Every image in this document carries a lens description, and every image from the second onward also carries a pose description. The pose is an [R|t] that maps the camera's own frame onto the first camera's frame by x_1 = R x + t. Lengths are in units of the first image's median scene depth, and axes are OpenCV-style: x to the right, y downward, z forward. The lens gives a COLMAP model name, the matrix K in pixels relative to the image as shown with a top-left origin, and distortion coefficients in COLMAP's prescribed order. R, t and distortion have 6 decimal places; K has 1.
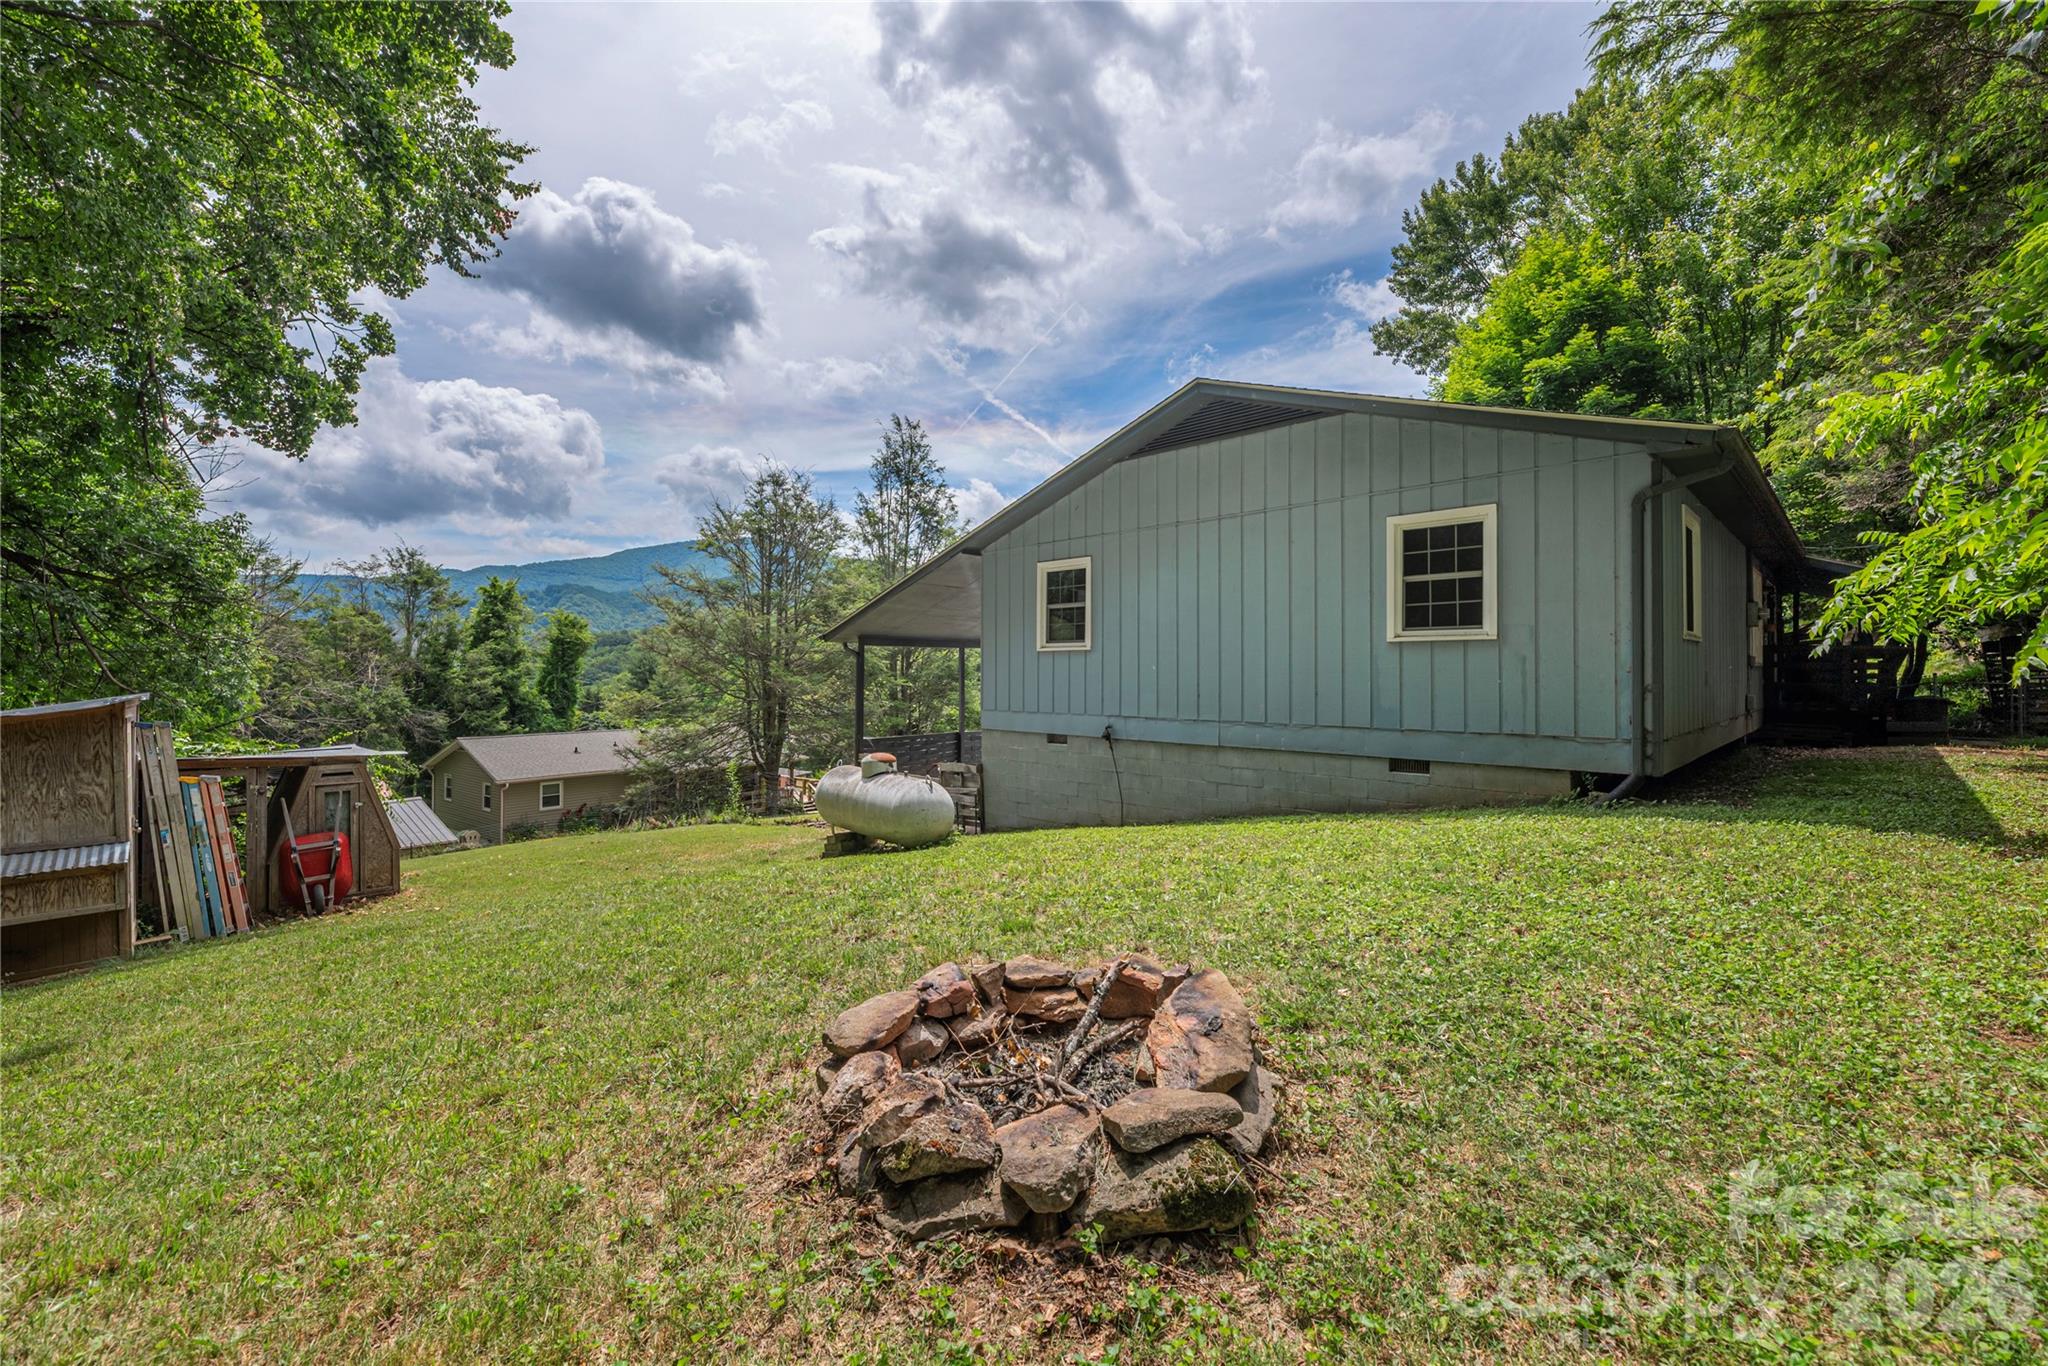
lens RADIAL K [[792.1, 0, 1023.2], [0, 792.1, 679.2], [0, 0, 1]] dist [-0.000530, 0.000174]
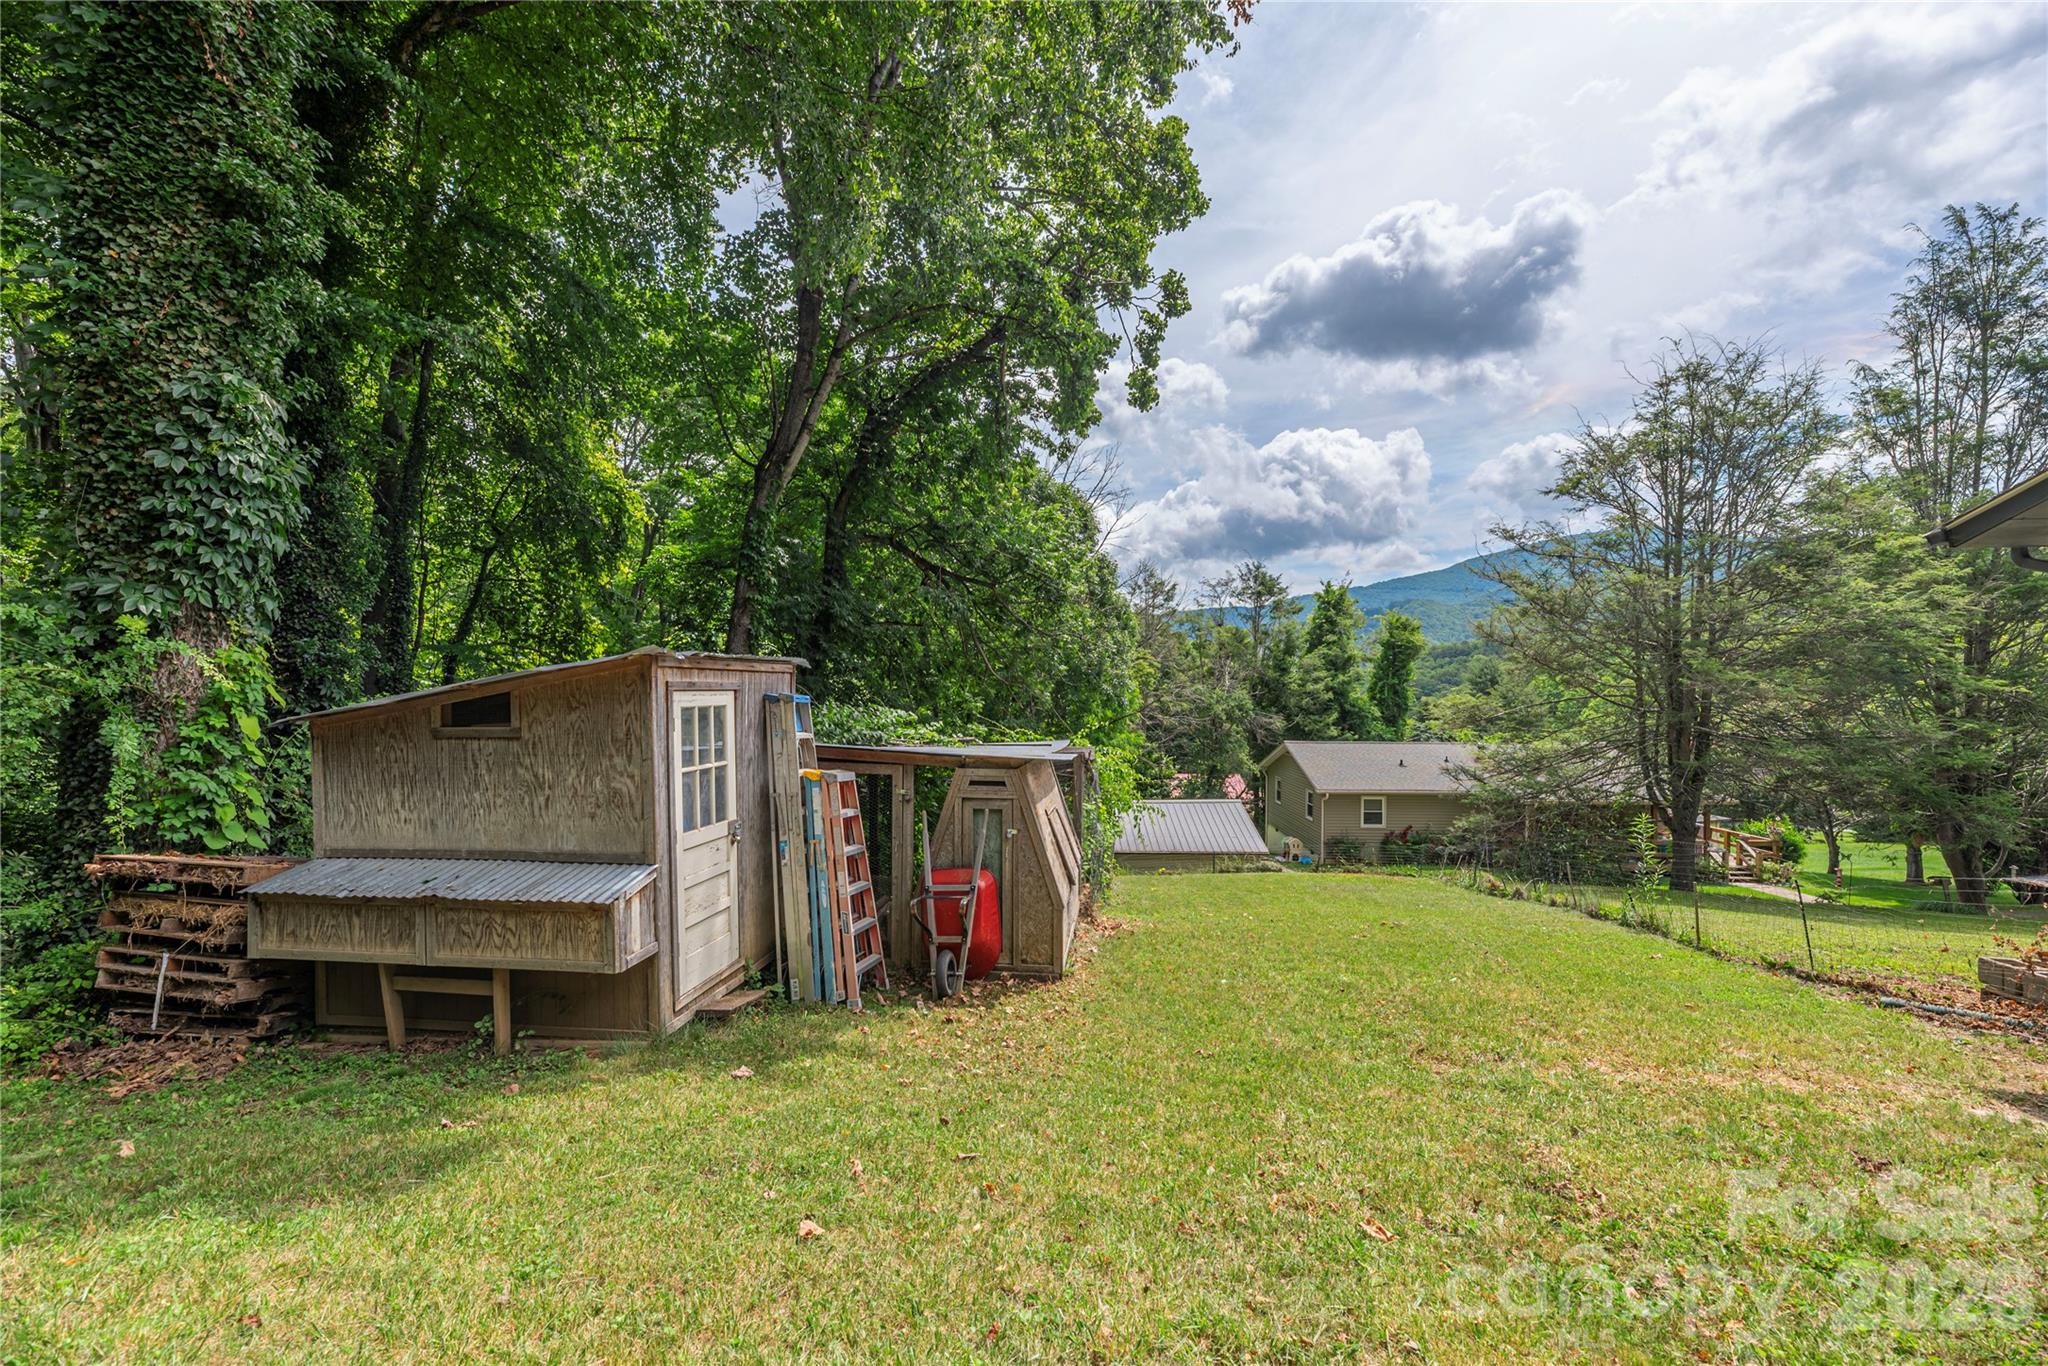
lens RADIAL K [[792.1, 0, 1023.2], [0, 792.1, 679.2], [0, 0, 1]] dist [-0.000530, 0.000174]
pose [[0.560270, -0.005903, -0.828289, -0.067521], [-0.006833, 0.999908, -0.011748, 0.009173], [0.828282, 0.012242, 0.560178, 0.149967]]
